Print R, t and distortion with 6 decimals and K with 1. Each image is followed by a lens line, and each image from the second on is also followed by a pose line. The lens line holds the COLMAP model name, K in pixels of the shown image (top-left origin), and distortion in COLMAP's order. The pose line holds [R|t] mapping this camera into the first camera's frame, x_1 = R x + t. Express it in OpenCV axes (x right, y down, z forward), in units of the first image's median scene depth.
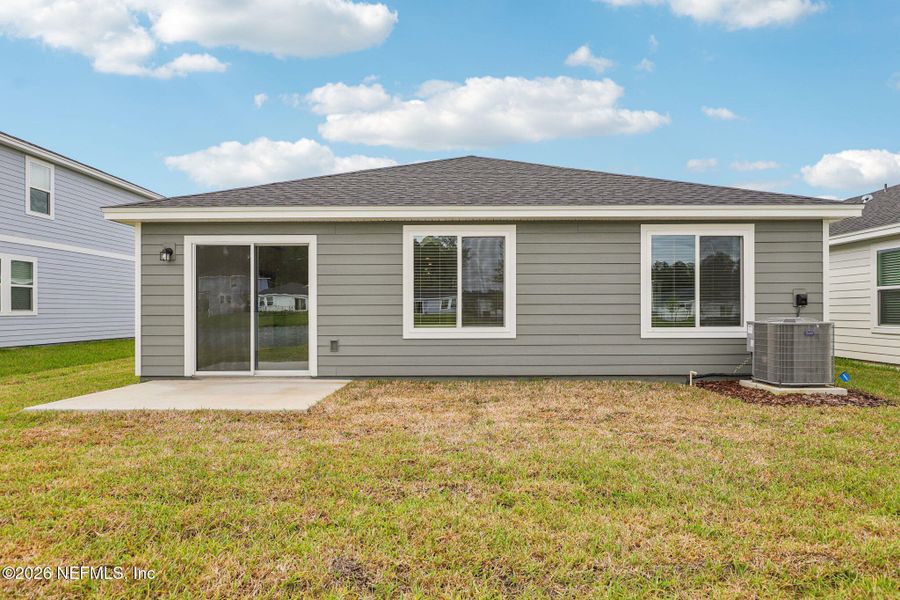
lens RADIAL K [[420.7, 0, 450.9], [0, 420.7, 311.0], [0, 0, 1]] dist [0.001022, 0.000719]
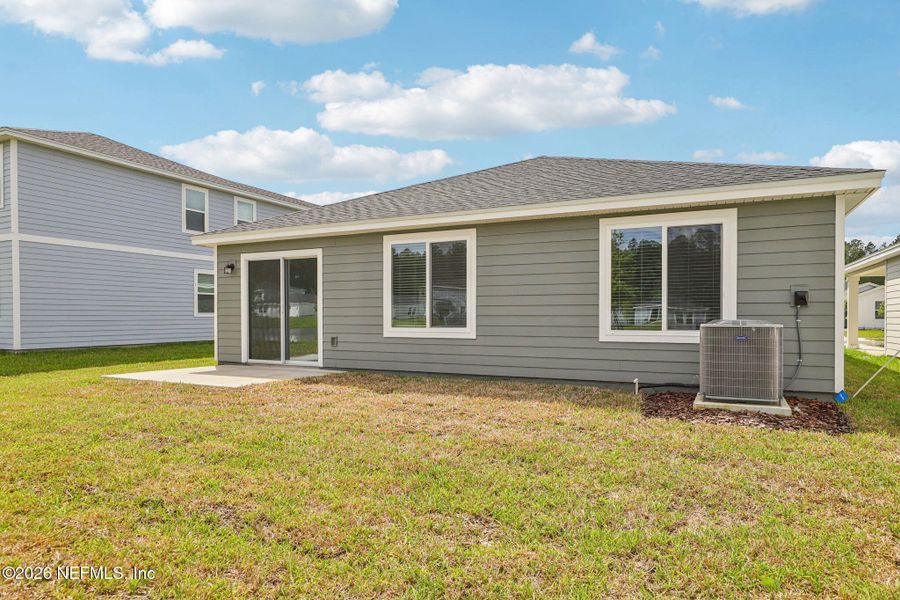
lens RADIAL K [[436.1, 0, 465.3], [0, 436.1, 316.1], [0, 0, 1]] dist [-0.001249, 0.000020]
pose [[0.933900, 0.003007, -0.357521, 0.505449], [0.000351, 0.999956, 0.009328, -0.000487], [0.357534, -0.008837, 0.933858, -0.005175]]
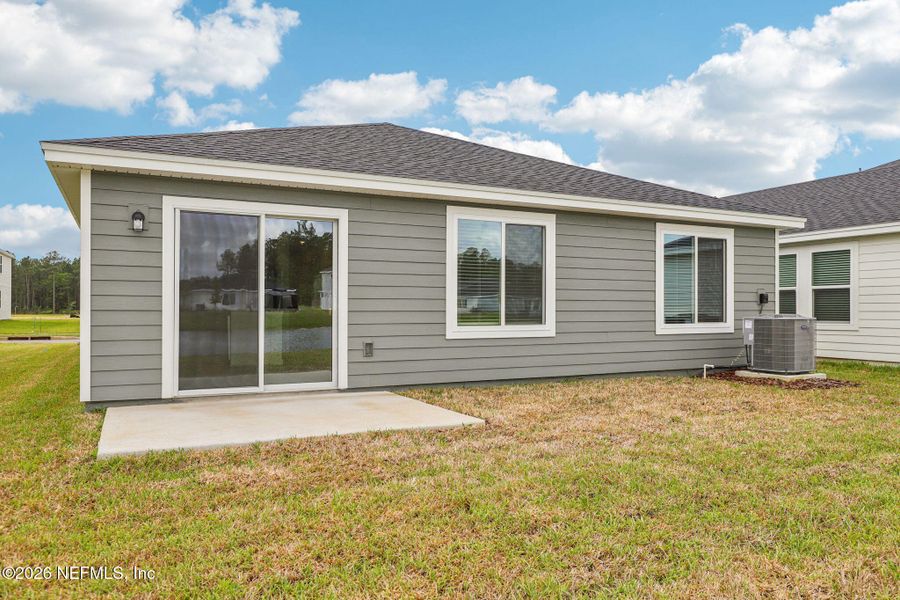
lens RADIAL K [[579.0, 0, 362.8], [0, 579.0, 304.1], [0, 0, 1]] dist [0.005041, 0.002302]
pose [[0.918729, 0.007645, 0.394816, -0.730395], [-0.005816, 0.999966, -0.005829, 0.003368], [-0.394847, 0.003059, 0.918742, -0.005020]]
